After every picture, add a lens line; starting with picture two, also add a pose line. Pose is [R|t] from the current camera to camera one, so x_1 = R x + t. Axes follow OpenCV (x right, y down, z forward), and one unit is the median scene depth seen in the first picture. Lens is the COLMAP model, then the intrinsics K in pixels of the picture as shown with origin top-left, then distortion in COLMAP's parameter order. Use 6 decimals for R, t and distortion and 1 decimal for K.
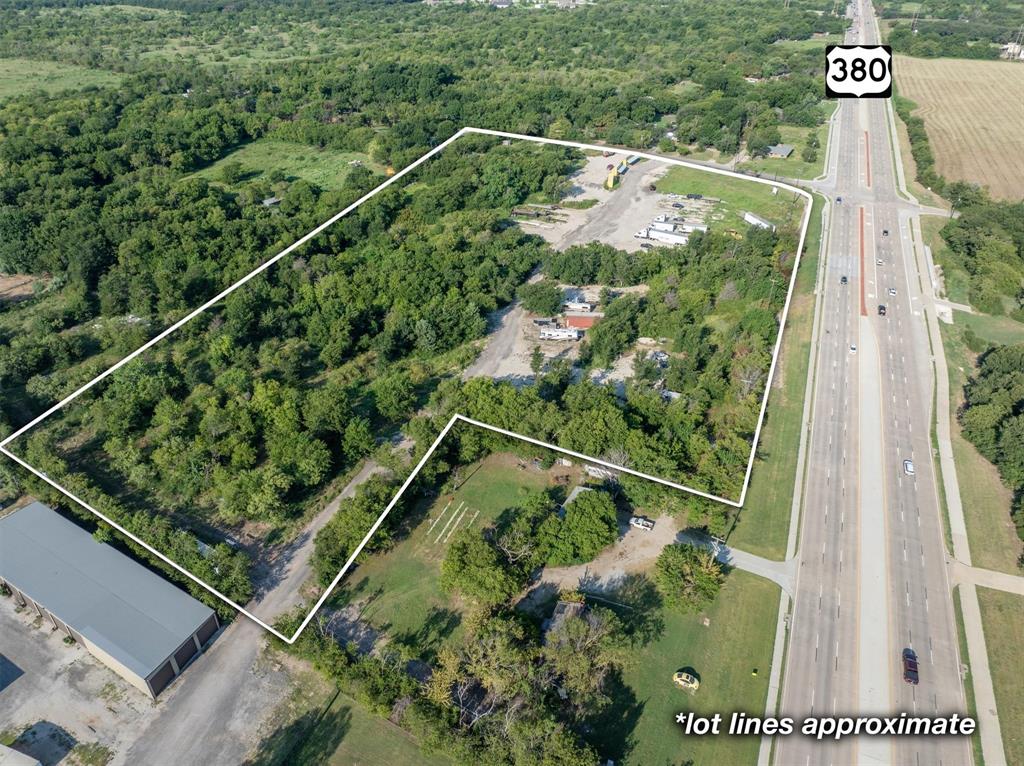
lens RADIAL K [[721.7, 0, 510.3], [0, 721.7, 379.3], [0, 0, 1]] dist [-0.037102, 0.000130]
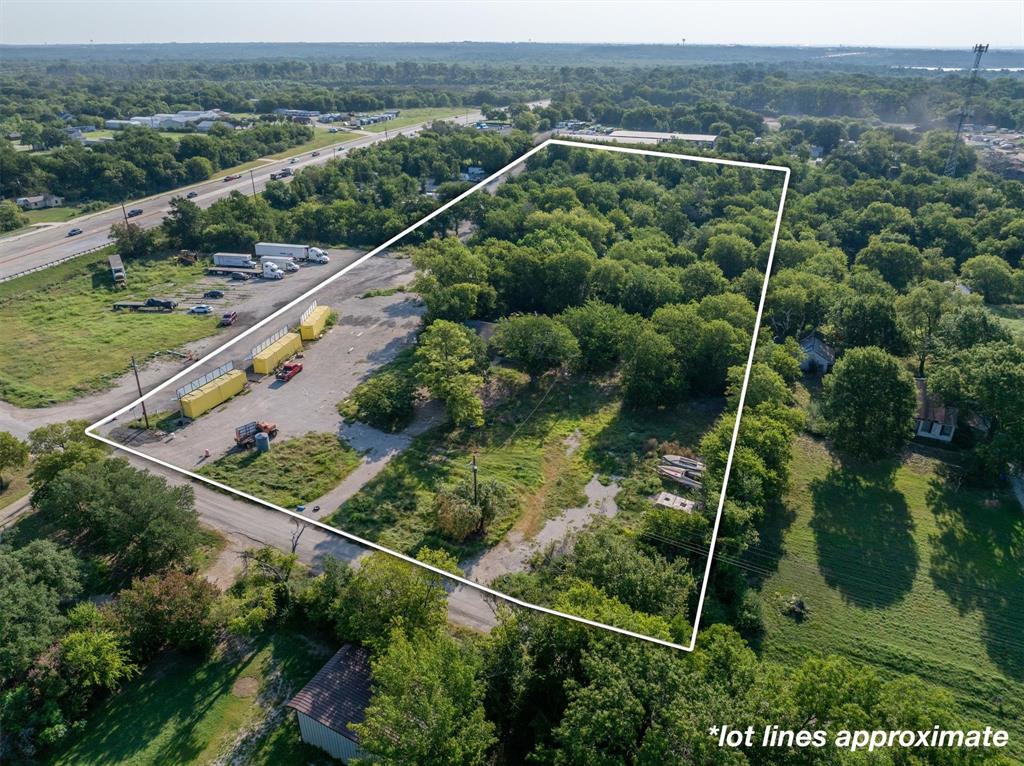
lens RADIAL K [[721.7, 0, 510.3], [0, 721.7, 379.3], [0, 0, 1]] dist [-0.037102, 0.000130]
pose [[-0.990399, 0.056081, -0.126354, 0.097634], [-0.077537, 0.531356, 0.843593, -0.749217], [0.114449, 0.845290, -0.521906, 1.511968]]
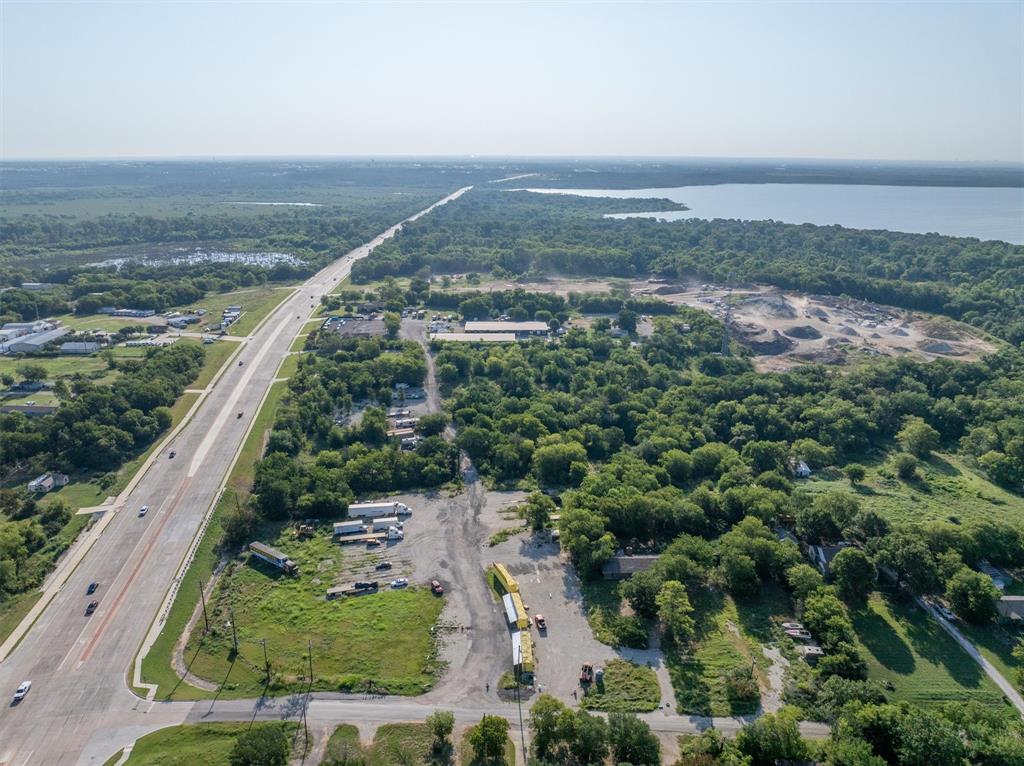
lens RADIAL K [[721.7, 0, 510.3], [0, 721.7, 379.3], [0, 0, 1]] dist [-0.037102, 0.000130]
pose [[-0.850630, 0.152588, -0.503135, 0.508426], [-0.289565, 0.662780, 0.690561, -0.990060], [0.438839, 0.733103, -0.519596, 1.437908]]
